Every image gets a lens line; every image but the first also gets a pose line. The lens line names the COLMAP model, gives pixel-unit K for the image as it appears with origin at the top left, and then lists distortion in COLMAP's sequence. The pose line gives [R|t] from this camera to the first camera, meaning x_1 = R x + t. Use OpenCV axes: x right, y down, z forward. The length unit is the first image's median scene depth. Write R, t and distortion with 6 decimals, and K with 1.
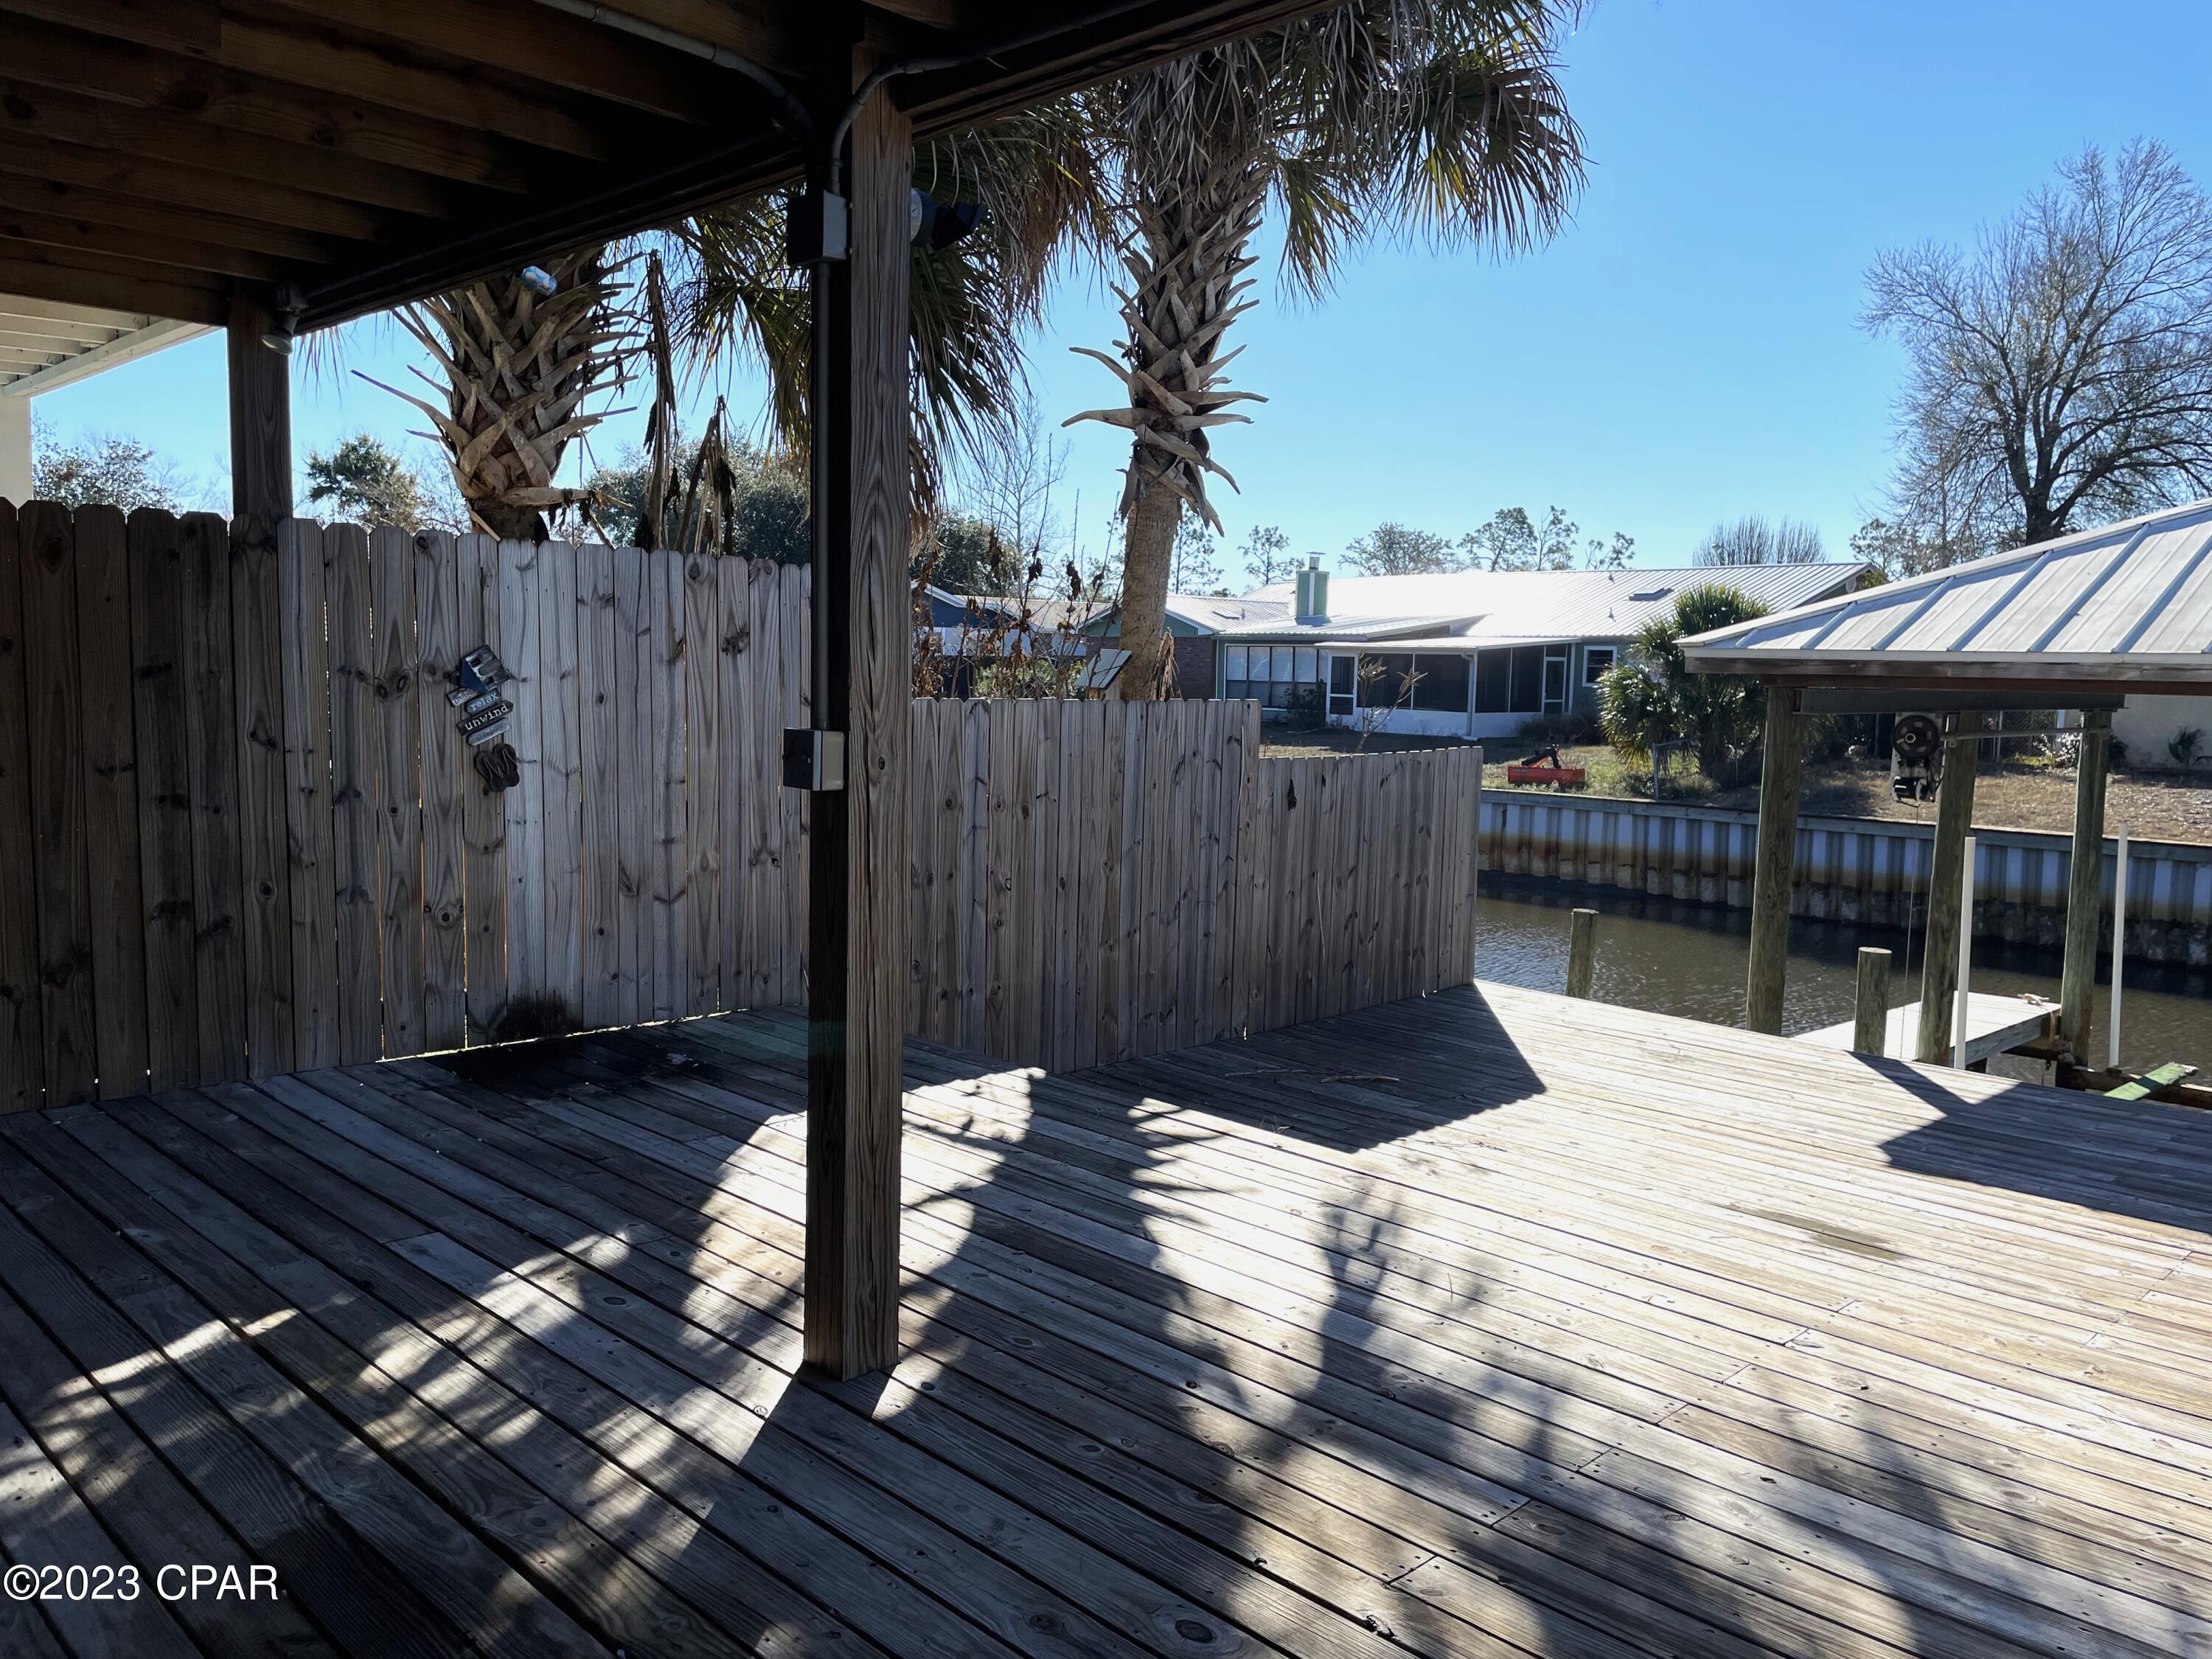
lens RADIAL K [[1656.3, 0, 1113.5], [0, 1656.3, 824.5], [0, 0, 1]] dist [0.099660, -0.130056]
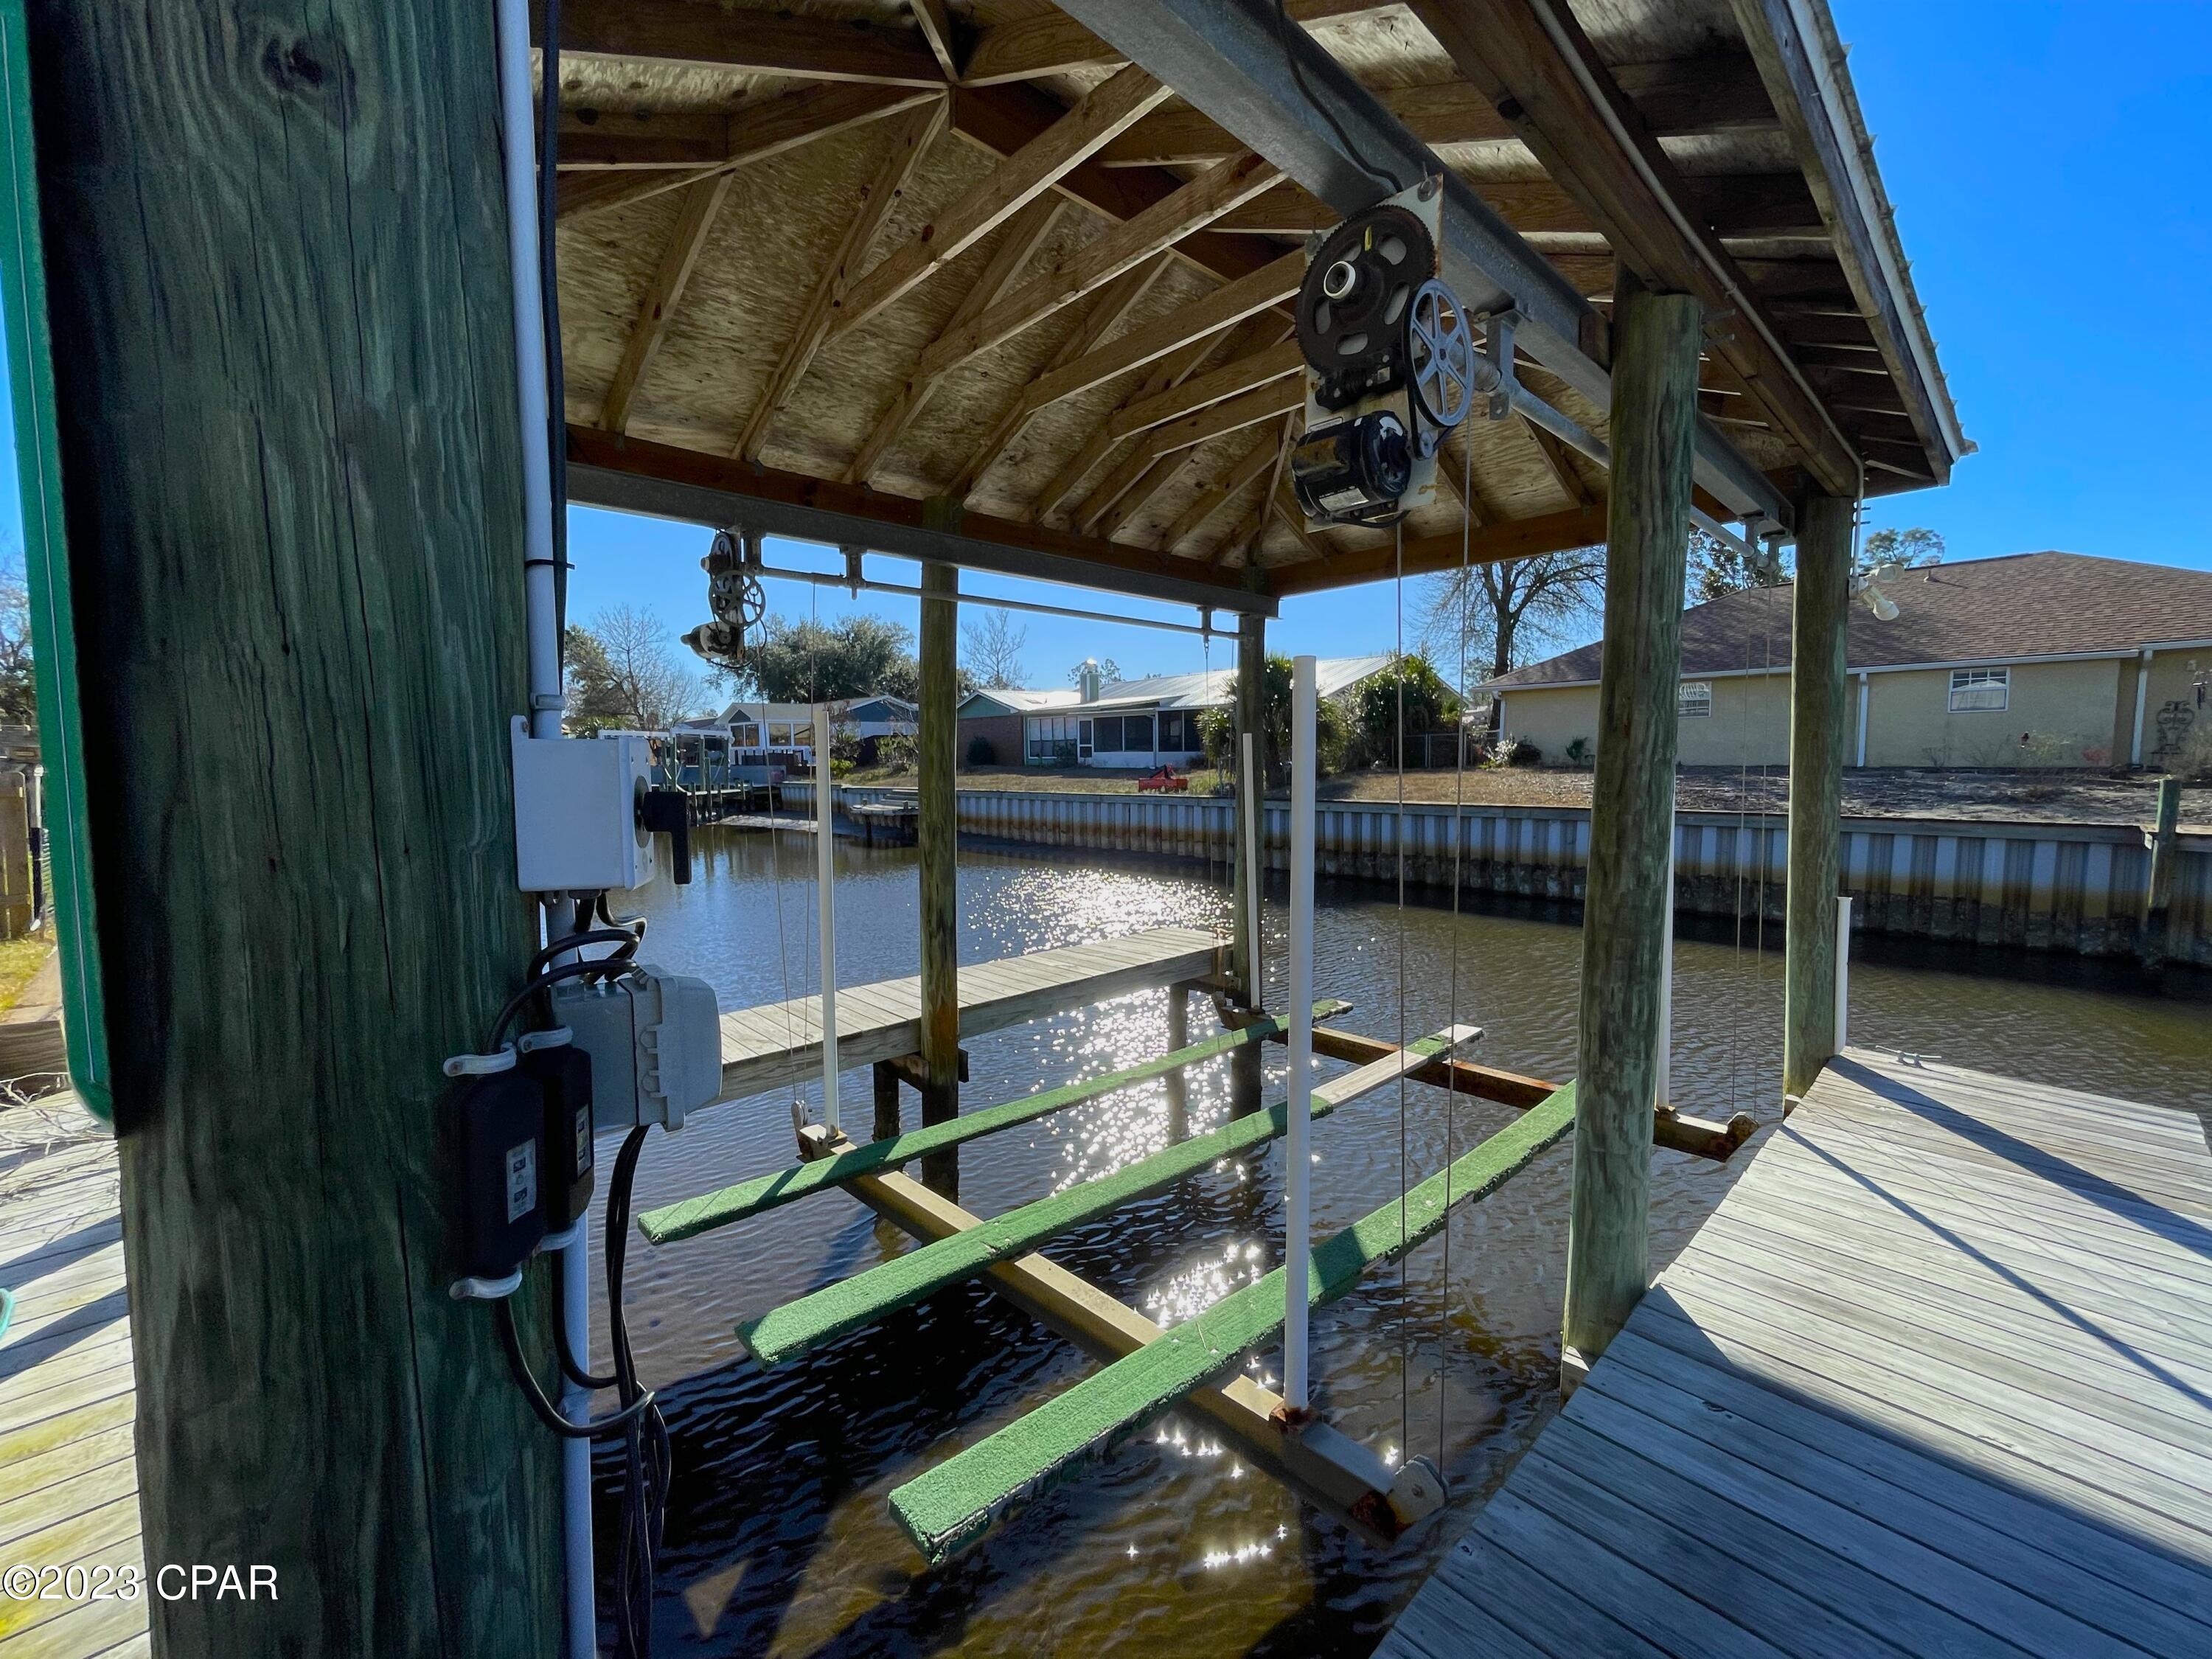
lens RADIAL K [[884.1, 0, 1106.0], [0, 884.1, 829.5], [0, 0, 1]] dist [-0.011081, -0.000065]
pose [[0.999521, -0.030218, -0.006697, 0.481807], [0.030098, 0.999396, -0.017390, 0.051815], [0.007218, 0.017180, 0.999826, 0.489972]]
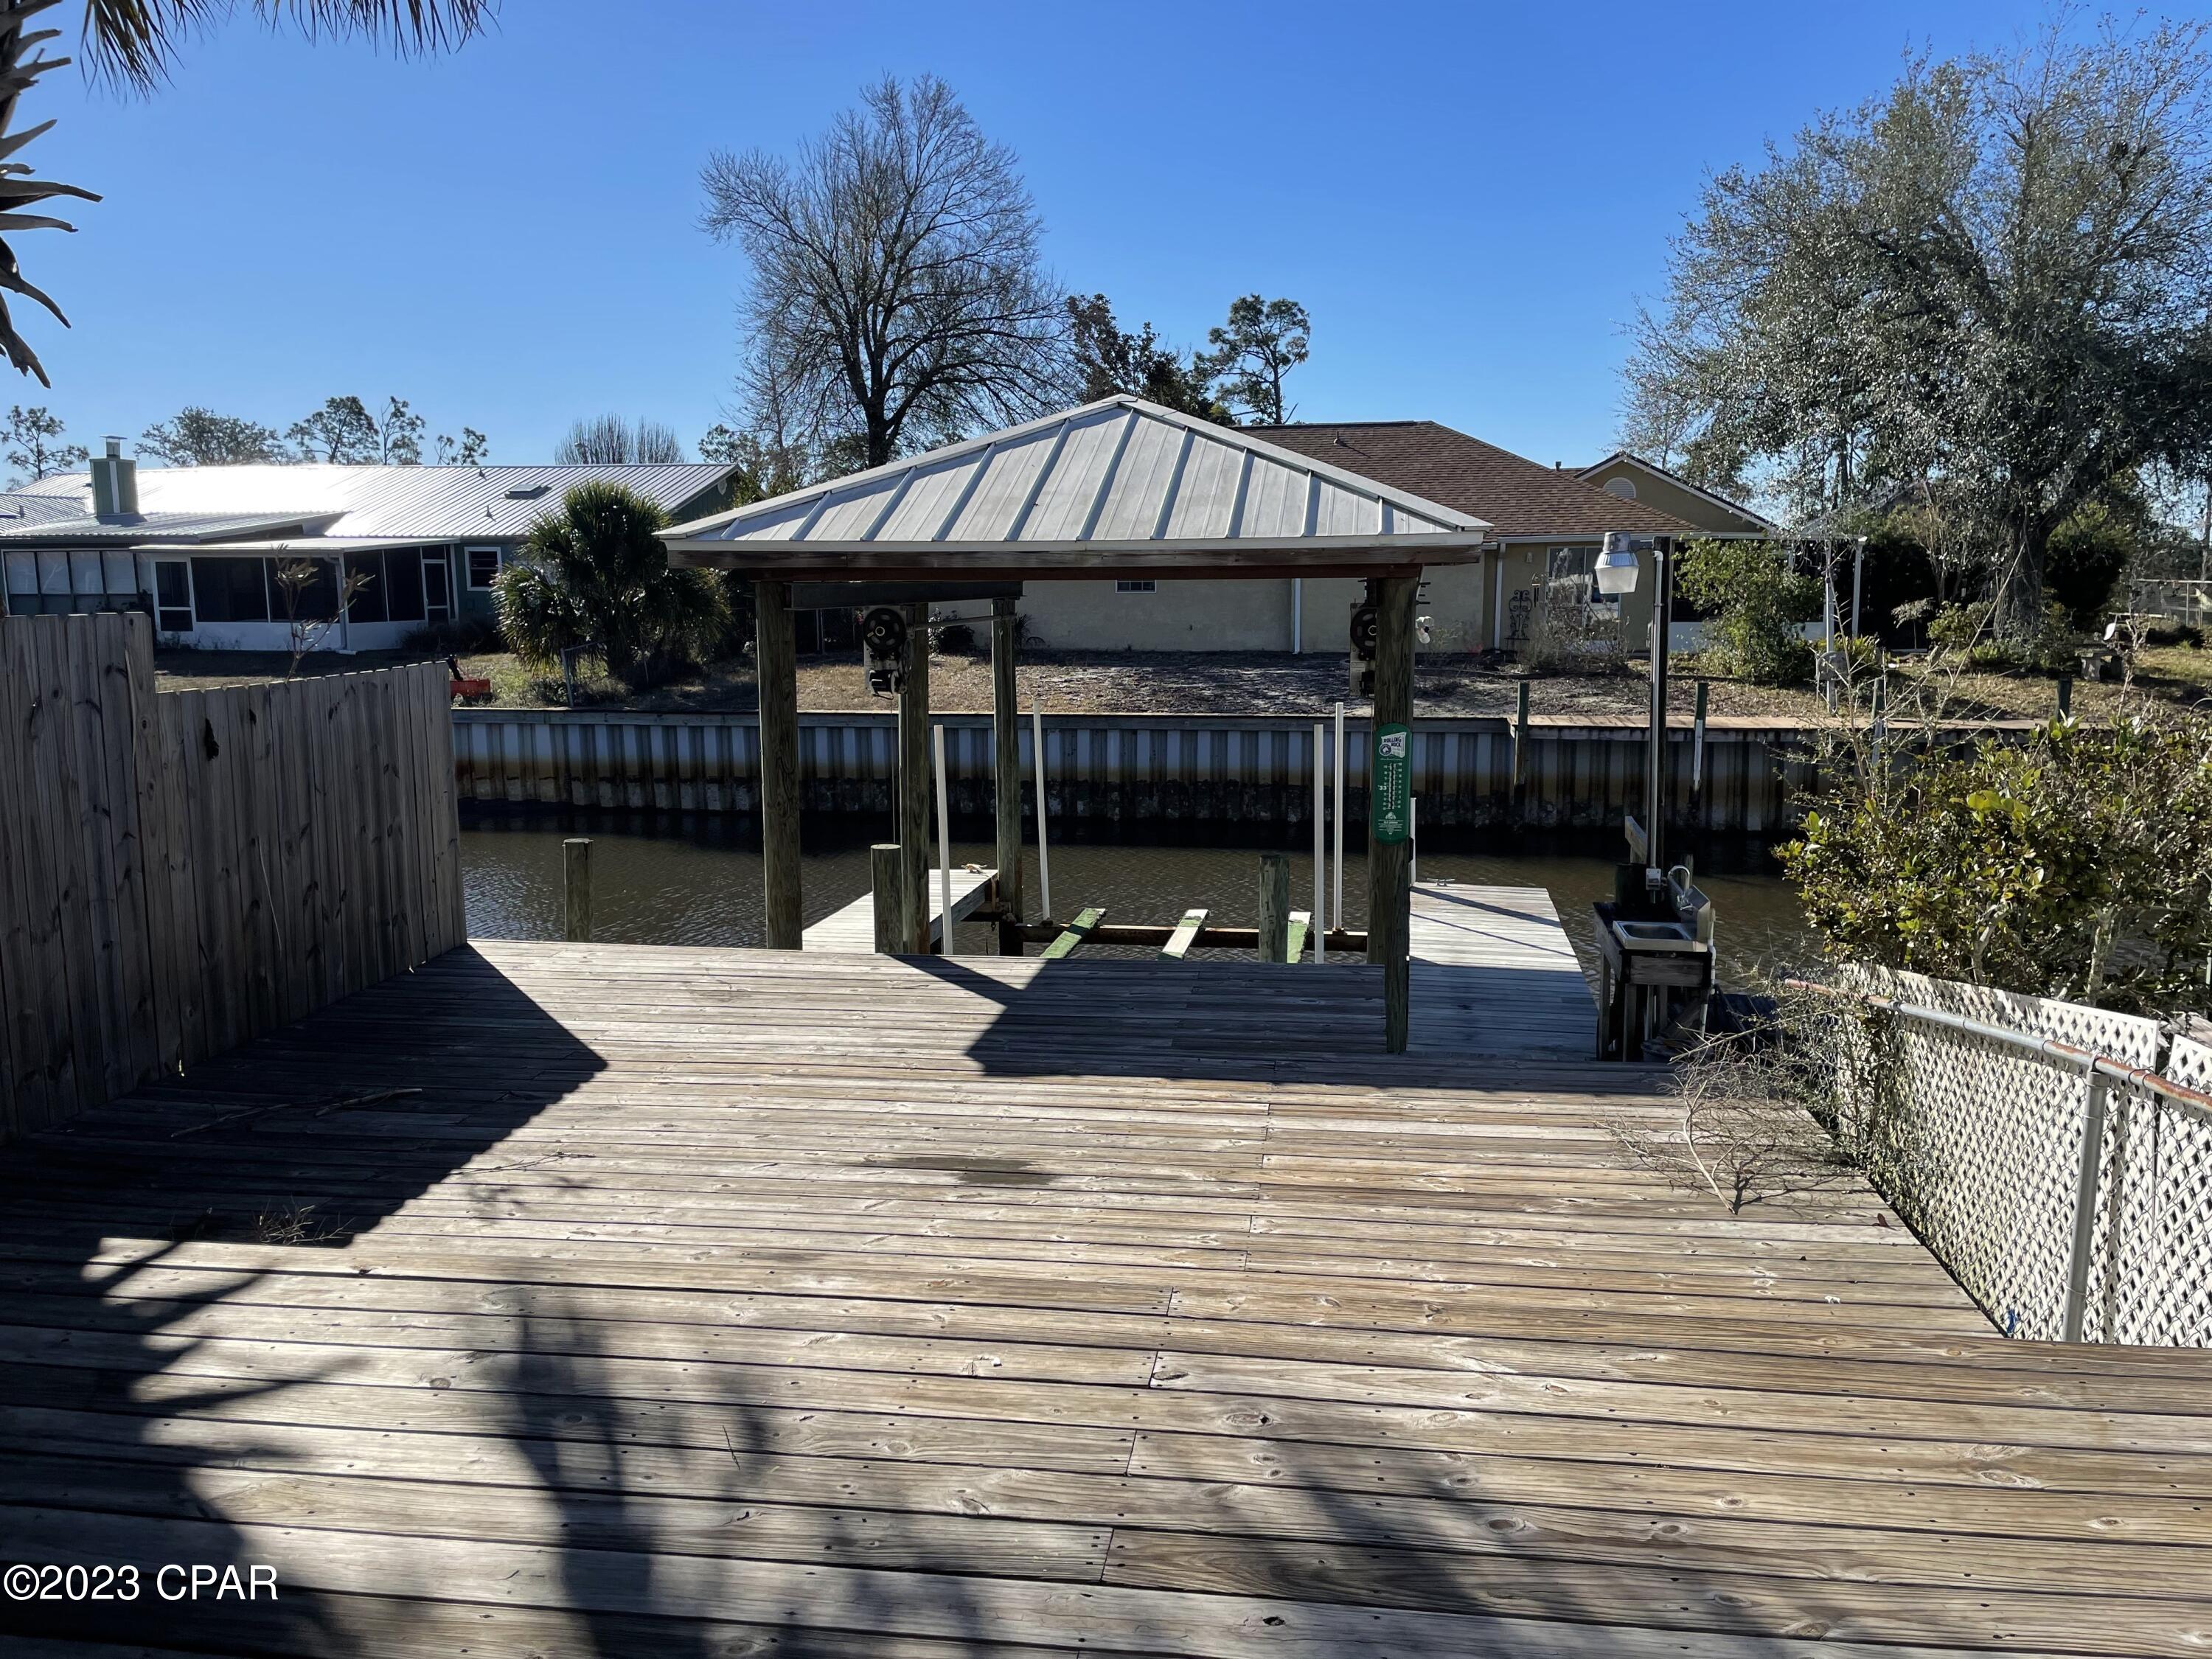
lens RADIAL K [[1656.3, 0, 1113.5], [0, 1656.3, 824.5], [0, 0, 1]] dist [0.099660, -0.130056]
pose [[0.795640, -0.115287, 0.594699, -0.014943], [0.081296, 0.993164, 0.083767, -0.006459], [-0.600290, -0.018301, 0.799573, 0.092747]]
